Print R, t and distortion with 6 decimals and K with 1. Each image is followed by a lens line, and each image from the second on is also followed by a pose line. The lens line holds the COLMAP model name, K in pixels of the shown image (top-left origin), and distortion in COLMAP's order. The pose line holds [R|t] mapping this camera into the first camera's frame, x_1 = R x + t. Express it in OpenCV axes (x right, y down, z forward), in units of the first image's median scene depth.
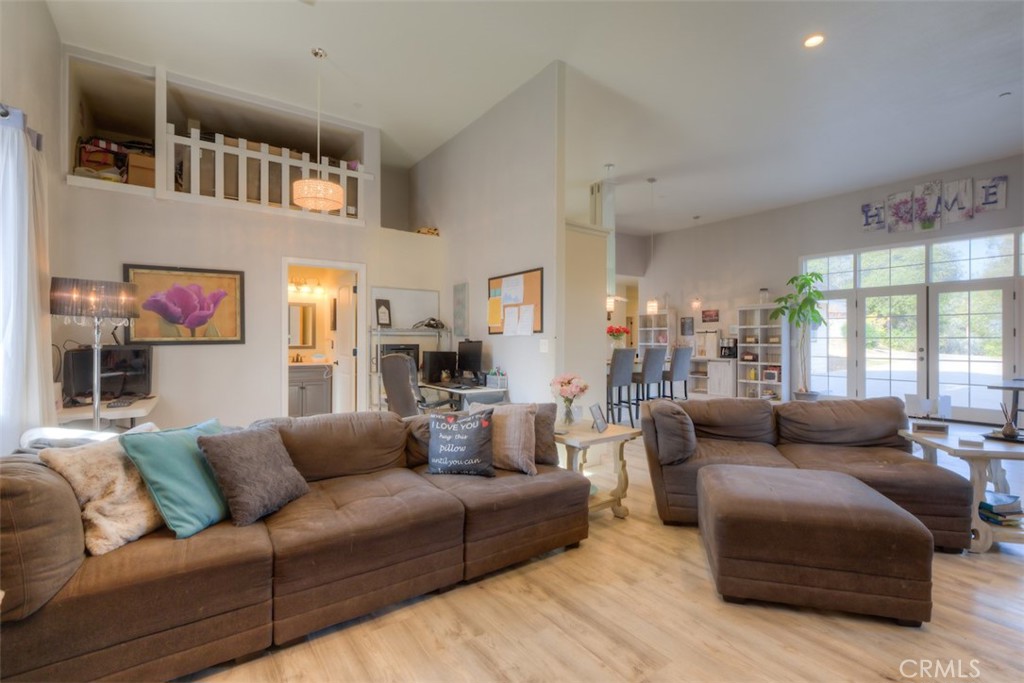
lens RADIAL K [[473.1, 0, 520.0], [0, 473.1, 333.6], [0, 0, 1]] dist [-0.004595, 0.003536]
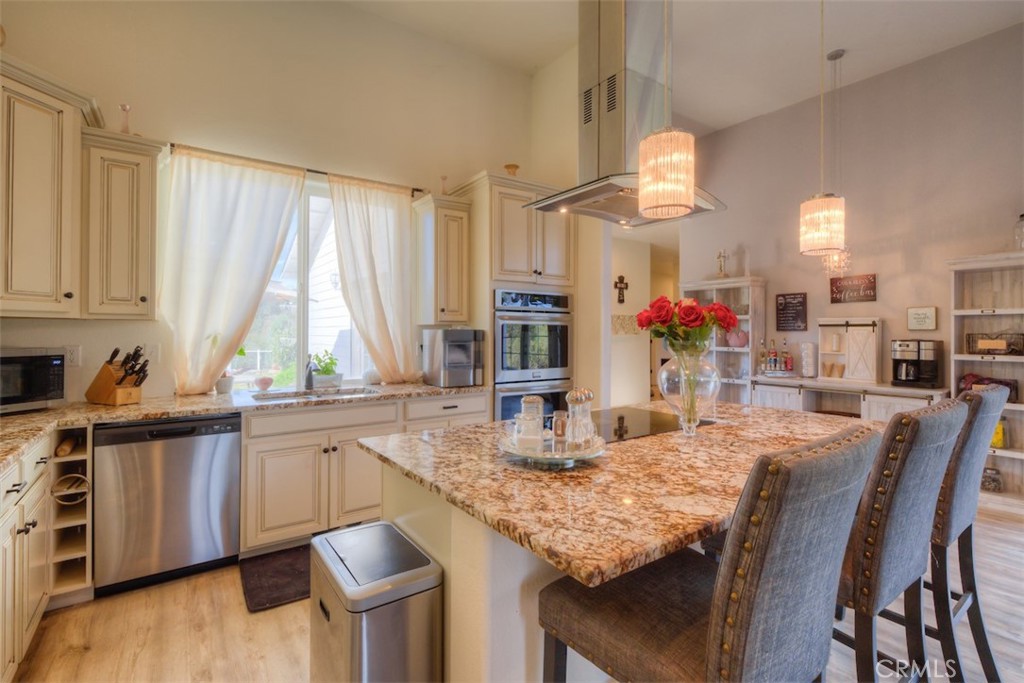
lens RADIAL K [[473.1, 0, 517.6], [0, 473.1, 334.3], [0, 0, 1]] dist [-0.004595, 0.003536]
pose [[0.999977, 0.003019, -0.006006, 0.120721], [-0.002920, 0.999859, 0.016534, -0.001214], [0.006055, -0.016517, 0.999845, 0.762491]]
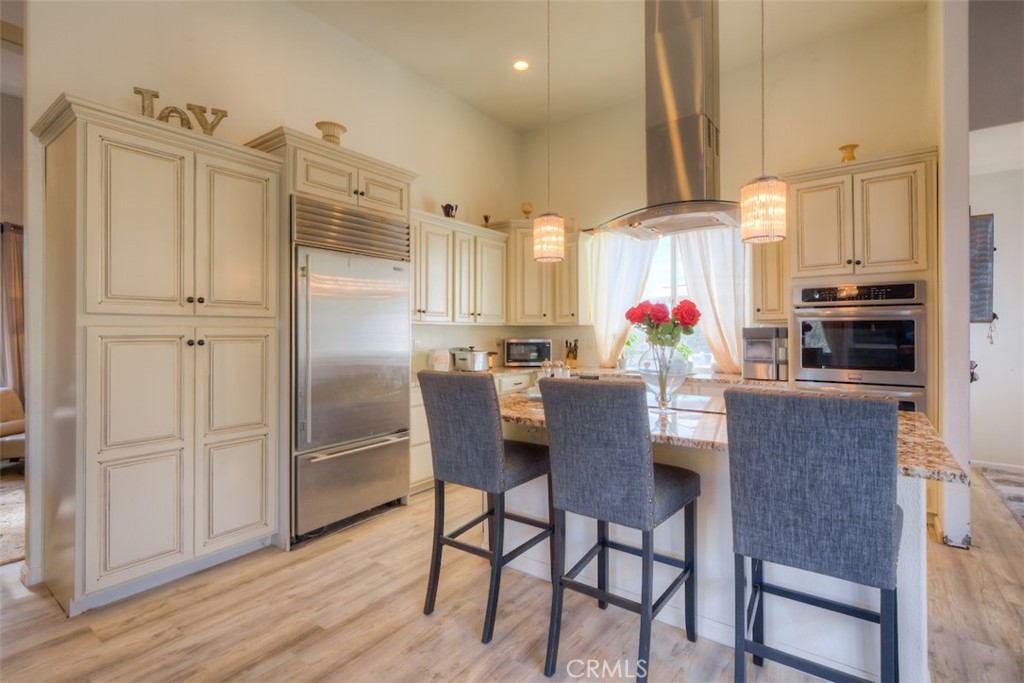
lens RADIAL K [[473.1, 0, 519.3], [0, 473.1, 330.4], [0, 0, 1]] dist [-0.004595, 0.003536]
pose [[0.296786, -0.006291, -0.954923, 0.483579], [0.014111, 0.999898, -0.002201, 0.002845], [0.954840, -0.012822, 0.296844, 0.833224]]
